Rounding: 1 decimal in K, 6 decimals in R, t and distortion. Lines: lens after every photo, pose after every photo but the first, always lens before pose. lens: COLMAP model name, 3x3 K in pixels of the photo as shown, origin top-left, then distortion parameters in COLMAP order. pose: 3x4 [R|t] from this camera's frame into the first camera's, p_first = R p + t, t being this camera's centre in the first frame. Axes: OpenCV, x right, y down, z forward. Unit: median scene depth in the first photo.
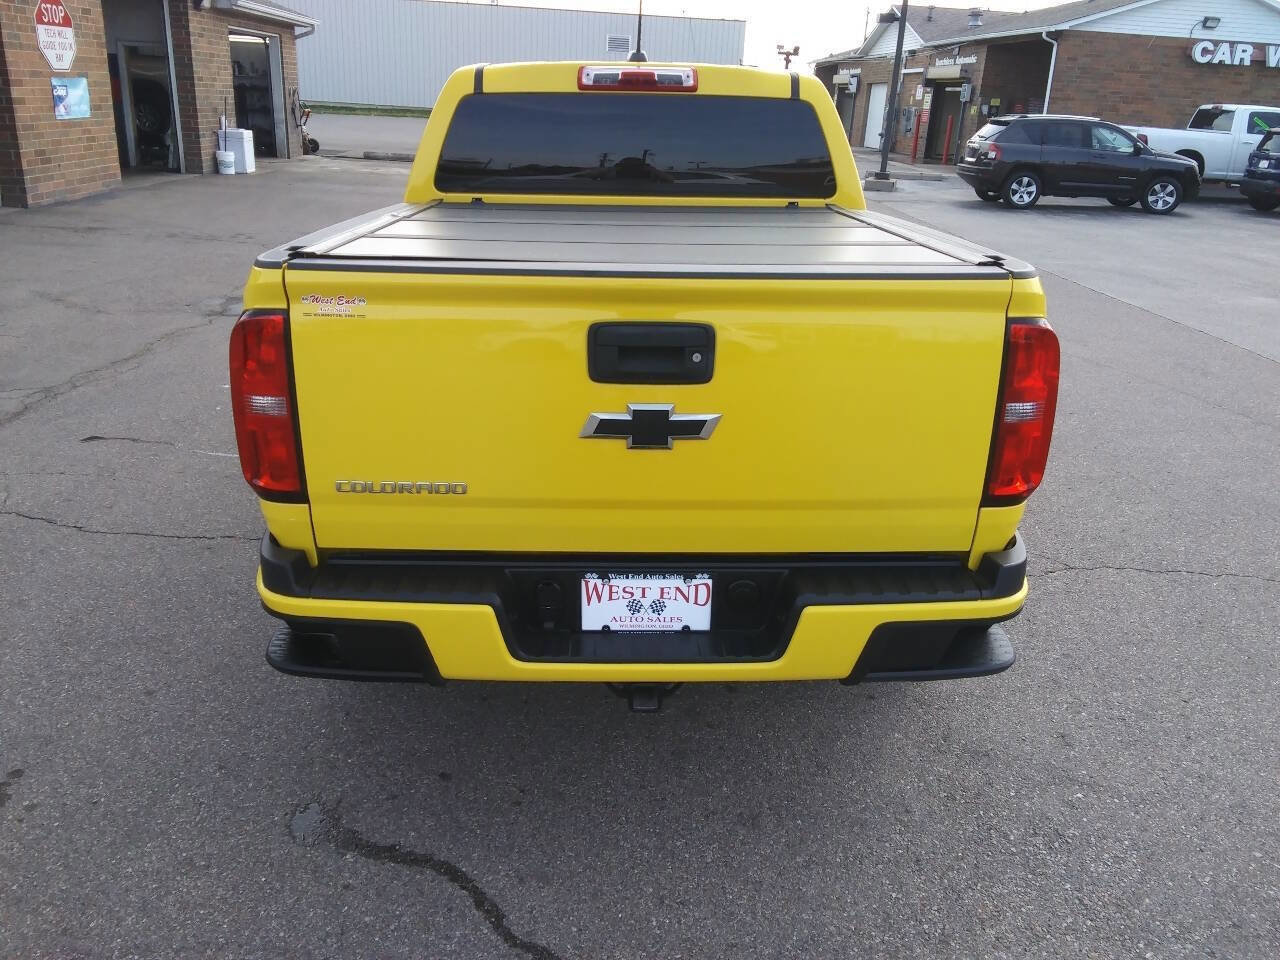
lens RADIAL K [[987.4, 0, 644.2], [0, 987.4, 474.0], [0, 0, 1]] dist [0.043973, -0.068580]
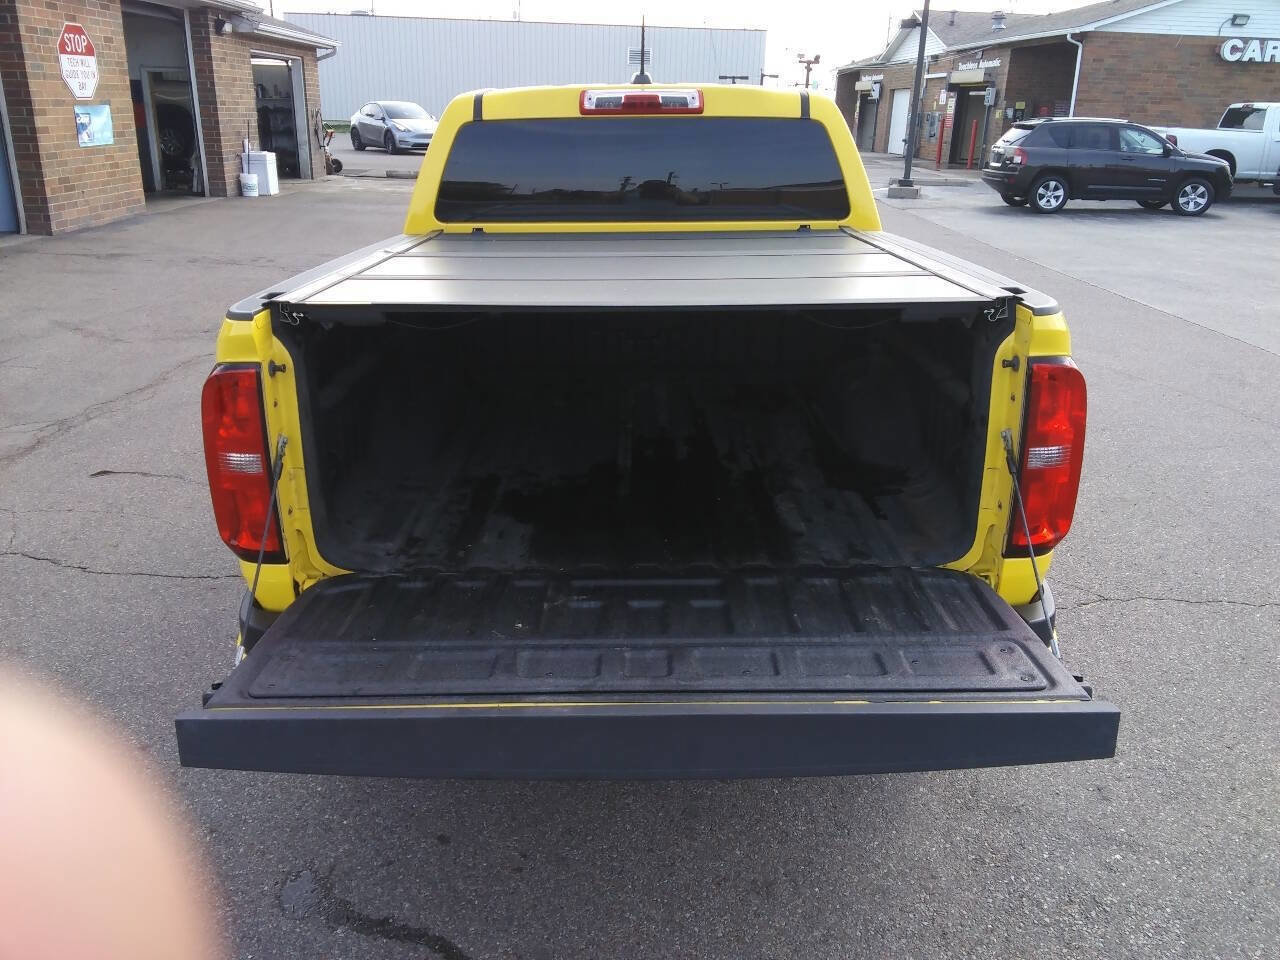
lens RADIAL K [[987.4, 0, 644.2], [0, 987.4, 474.0], [0, 0, 1]] dist [0.043973, -0.068580]
pose [[0.999496, -0.014255, -0.028351, 0.018249], [0.013984, 0.999855, -0.009740, -0.026058], [0.028486, 0.009339, 0.999551, 0.037193]]
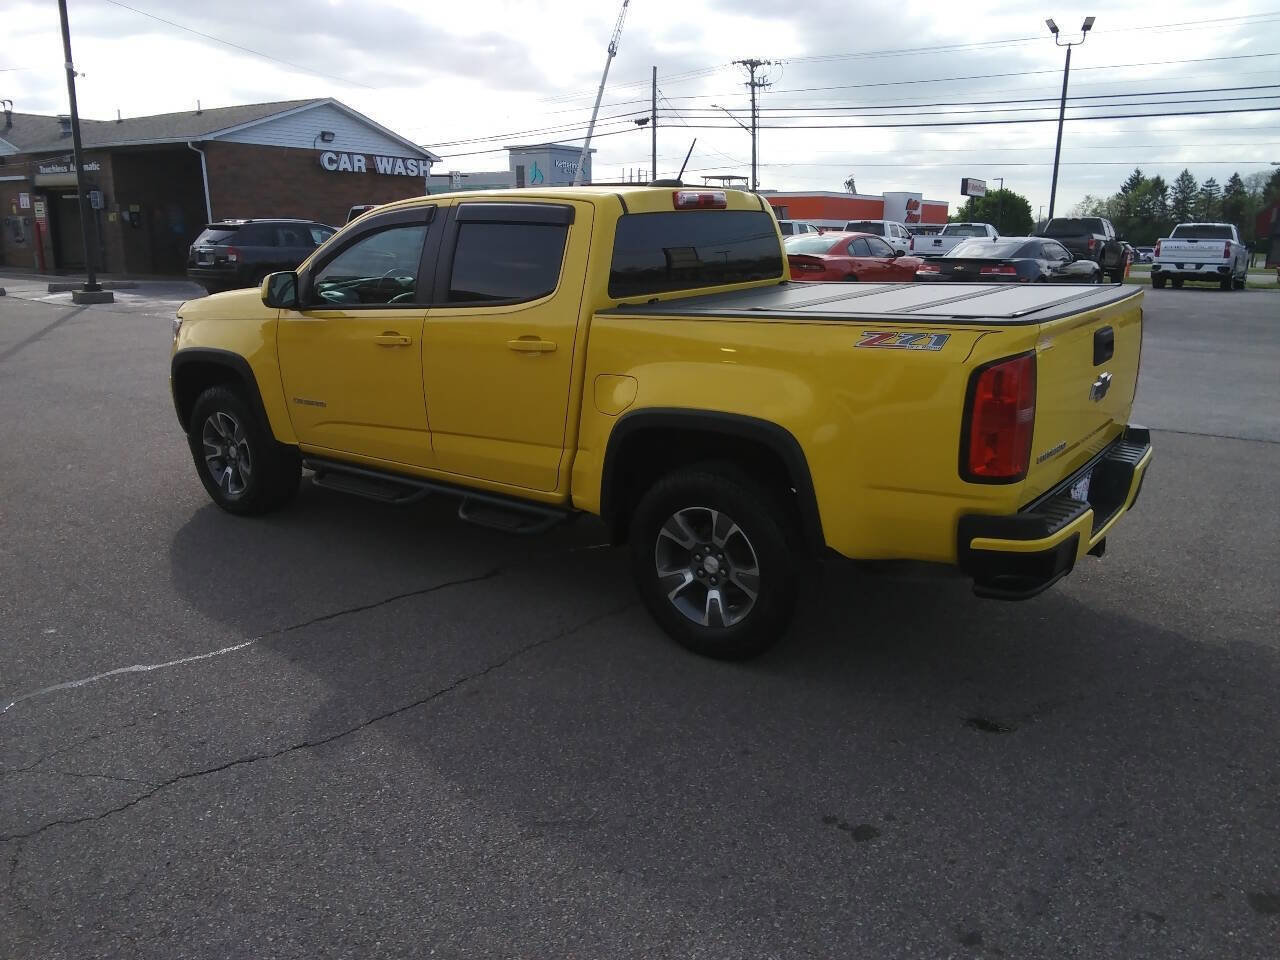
lens RADIAL K [[973.2, 0, 646.5], [0, 973.2, 478.3], [0, 0, 1]] dist [0.075184, -0.109675]
pose [[0.624492, -0.233245, 0.745390, -1.107769], [0.296834, 0.953634, 0.049719, -0.131467], [-0.722426, 0.190208, 0.664772, 0.257638]]
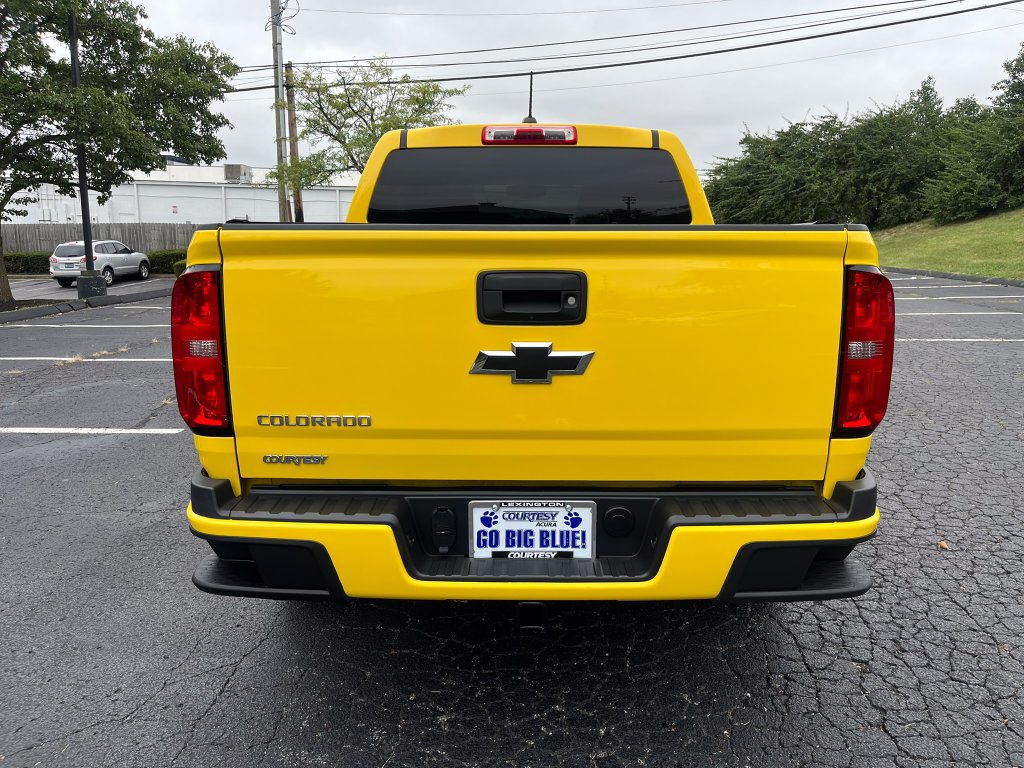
lens RADIAL K [[778.6, 0, 517.2], [0, 778.6, 382.6], [0, 0, 1]] dist [0.075184, -0.109675]
pose [[0.999138, -0.009343, -0.040449, 0.015400], [0.002853, 0.987495, -0.157622, 0.068482], [0.041416, 0.157371, 0.986671, 0.067642]]
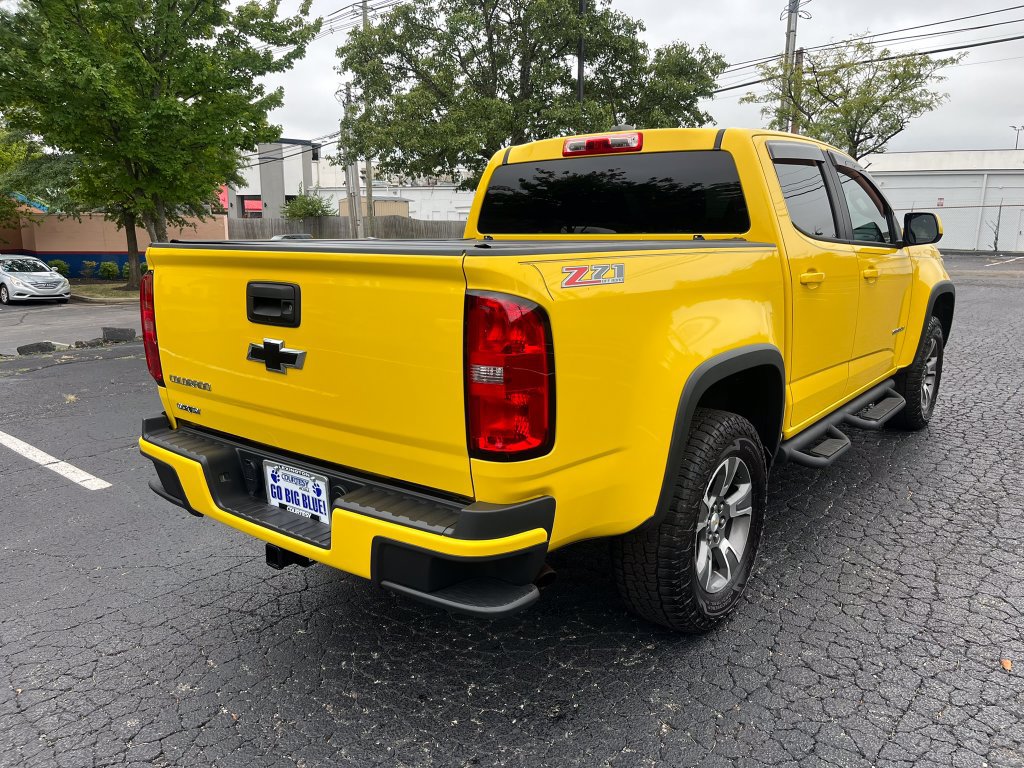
lens RADIAL K [[778.6, 0, 517.2], [0, 778.6, 382.6], [0, 0, 1]] dist [0.075184, -0.109675]
pose [[0.768654, 0.103329, -0.631263, 0.585627], [-0.196363, 0.977334, -0.079124, 0.006309], [0.608779, 0.184775, 0.771522, 0.204553]]
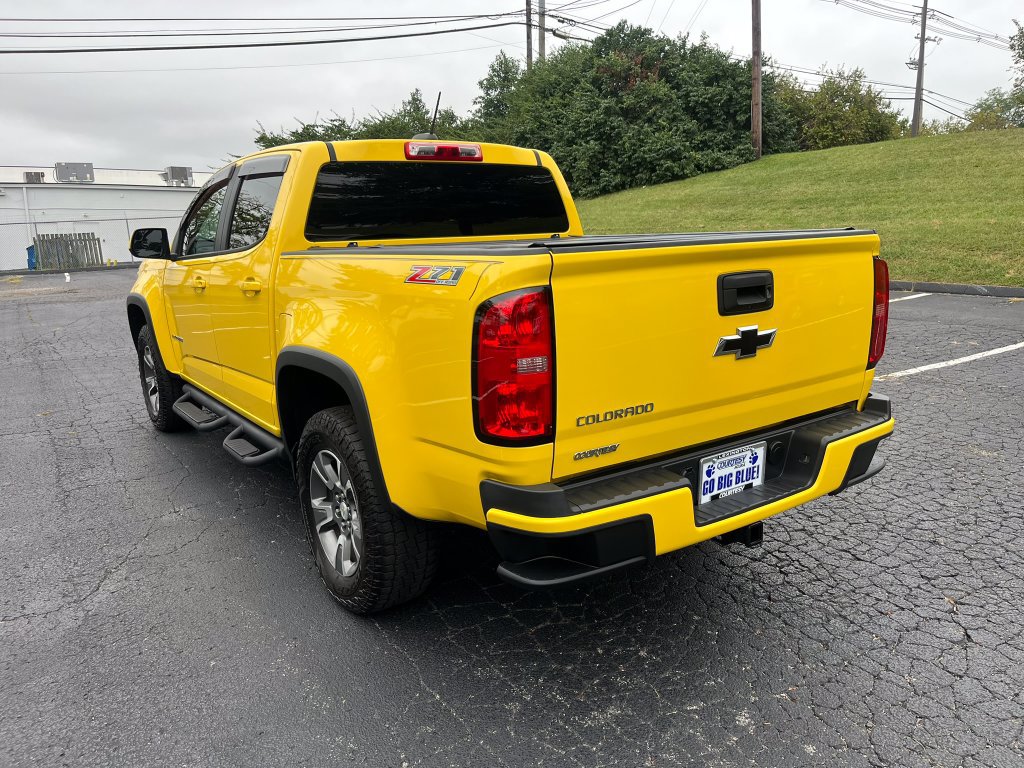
lens RADIAL K [[789.9, 0, 515.3], [0, 789.9, 379.2], [0, 0, 1]] dist [0.043973, -0.068580]
pose [[0.830293, -0.149526, 0.536894, -0.552002], [0.230738, 0.969125, -0.086927, 0.017742], [-0.507319, 0.196056, 0.839160, 0.106392]]
